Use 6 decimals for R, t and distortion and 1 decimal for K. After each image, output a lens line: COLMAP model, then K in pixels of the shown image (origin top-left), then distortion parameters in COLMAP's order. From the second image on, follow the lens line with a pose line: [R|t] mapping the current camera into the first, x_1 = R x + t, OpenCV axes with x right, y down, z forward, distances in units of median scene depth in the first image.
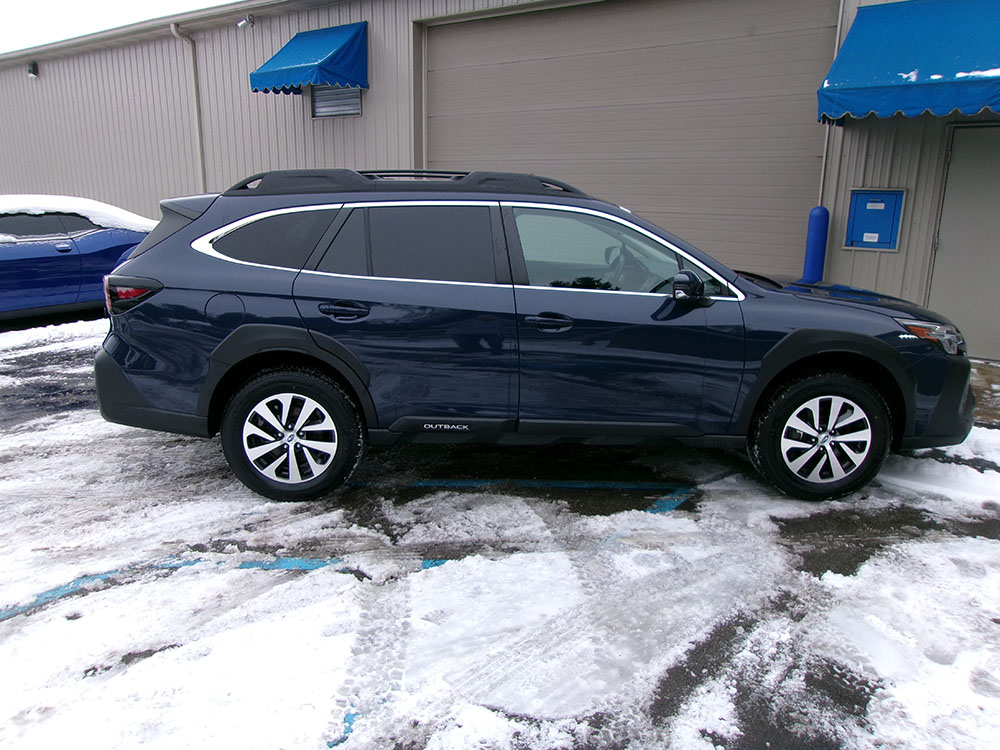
lens RADIAL K [[761.0, 0, 504.1], [0, 761.0, 376.5], [0, 0, 1]] dist [-0.001683, -0.002677]
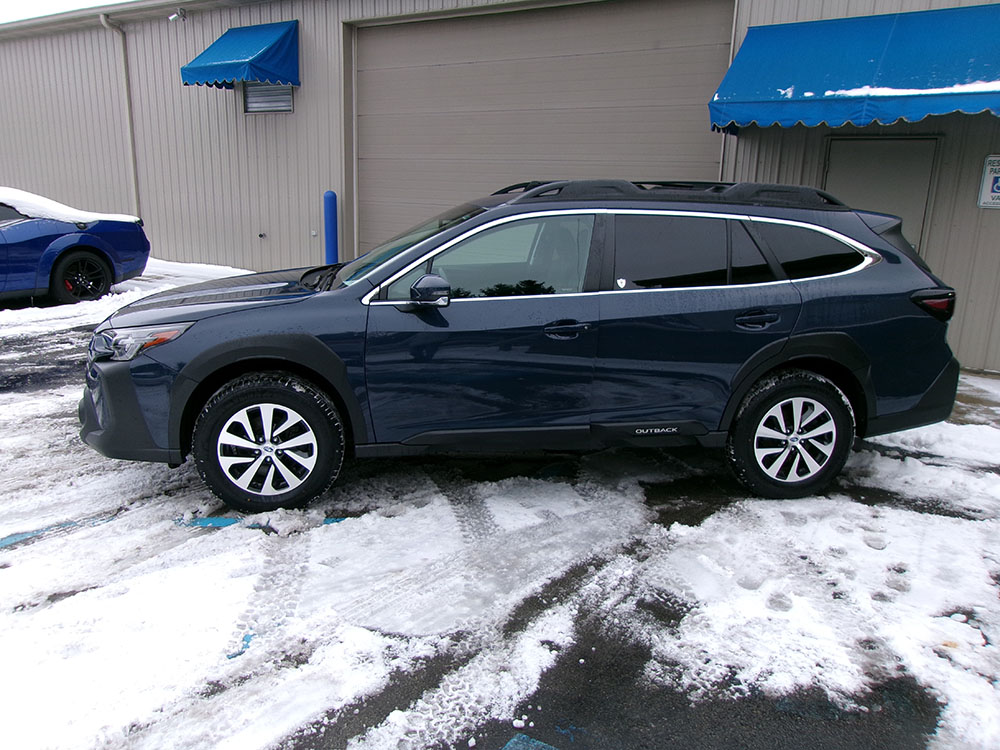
lens RADIAL K [[760.1, 0, 499.6], [0, 760.1, 374.2], [0, 0, 1]] dist [-0.009058, 0.014979]
pose [[0.997654, 0.000327, 0.068454, 0.079906], [-0.000522, 0.999996, 0.002831, 0.026040], [-0.068453, -0.002860, 0.997650, -0.152566]]
